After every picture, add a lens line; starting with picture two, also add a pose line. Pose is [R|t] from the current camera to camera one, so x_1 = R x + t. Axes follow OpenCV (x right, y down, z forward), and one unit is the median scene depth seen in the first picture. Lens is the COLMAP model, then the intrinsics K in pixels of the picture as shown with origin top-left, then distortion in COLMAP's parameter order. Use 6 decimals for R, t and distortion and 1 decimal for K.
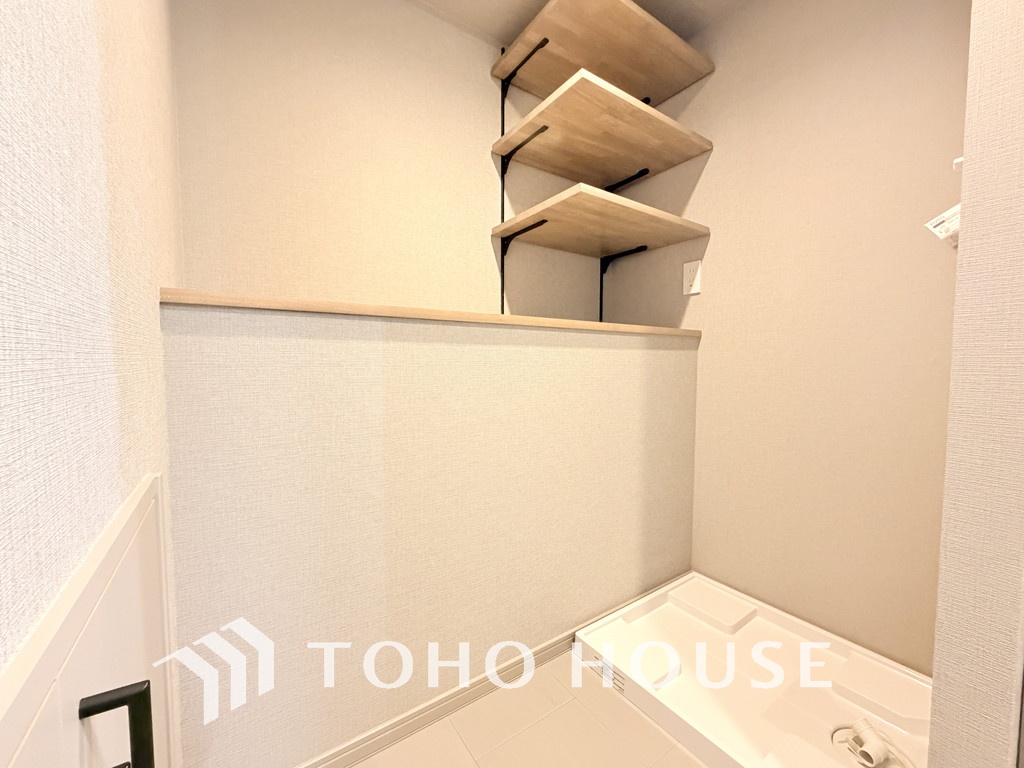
lens RADIAL K [[408.0, 0, 505.7], [0, 408.0, 384.5], [0, 0, 1]] dist [0.000097, -0.000377]
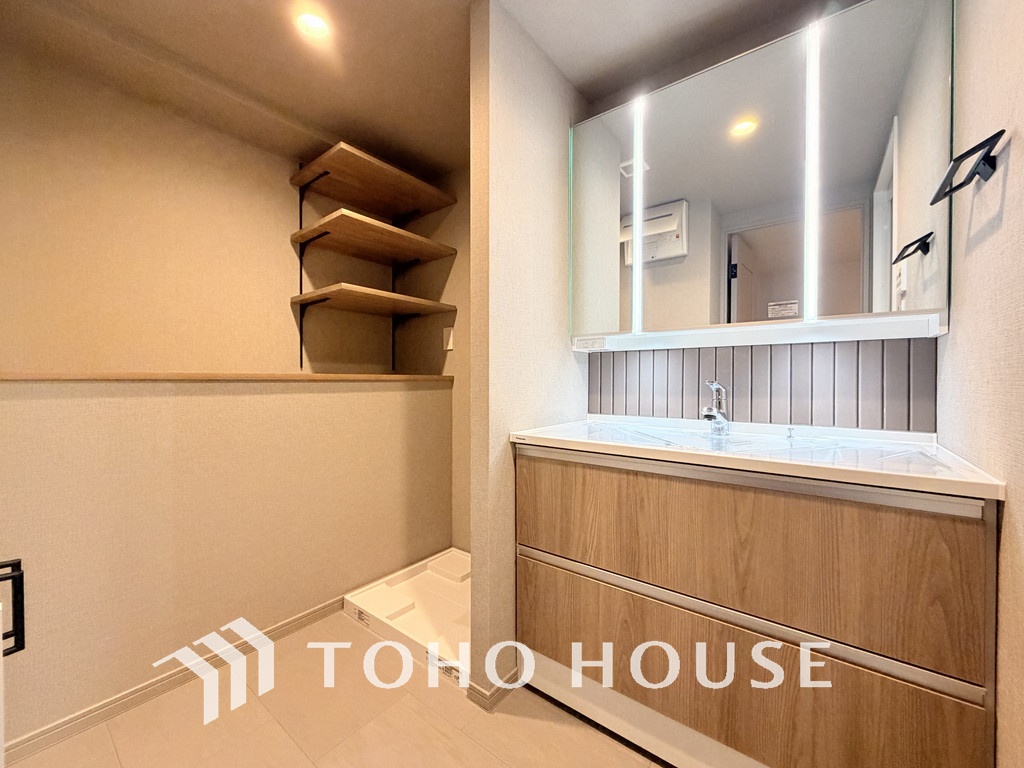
lens RADIAL K [[408.0, 0, 508.1], [0, 408.0, 383.7], [0, 0, 1]] dist [0.000097, -0.000377]
pose [[0.954382, -0.003798, 0.298564, 0.235368], [0.017096, 0.998974, -0.041939, -0.041354], [-0.298099, 0.045130, 0.953468, -0.428710]]
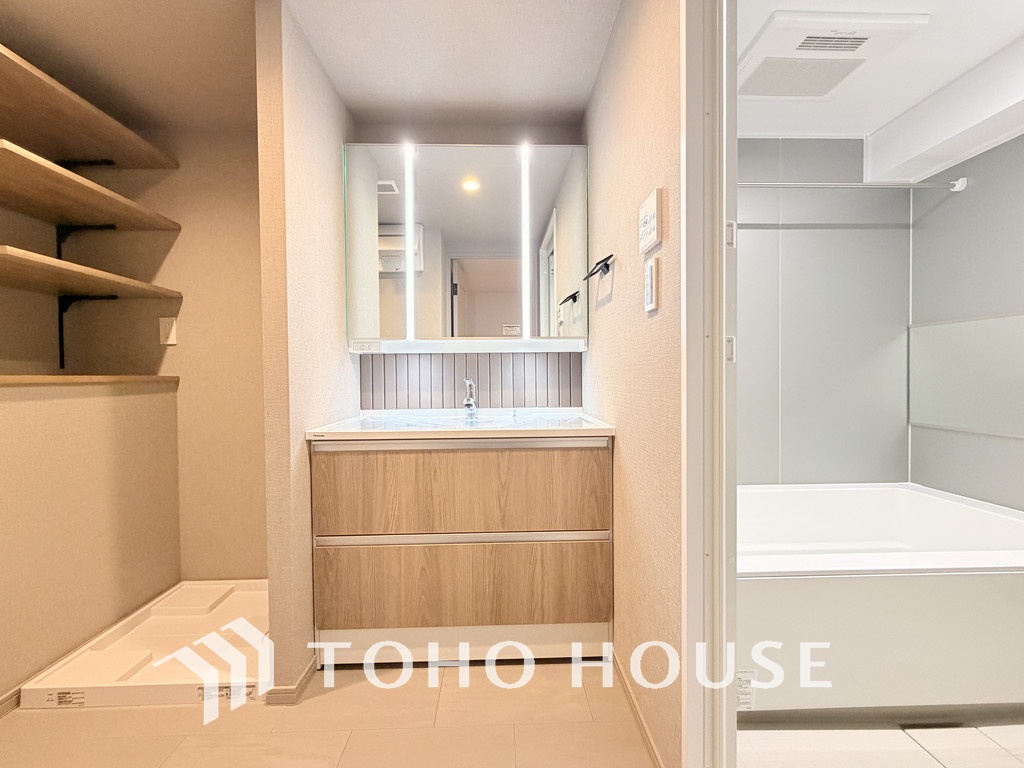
lens RADIAL K [[408.0, 0, 508.4], [0, 408.0, 384.2], [0, 0, 1]] dist [0.000097, -0.000377]
pose [[0.544276, -0.024019, 0.838563, 0.001710], [0.056744, 0.998355, -0.008235, -0.043978], [-0.836985, 0.052066, 0.544743, -0.462591]]
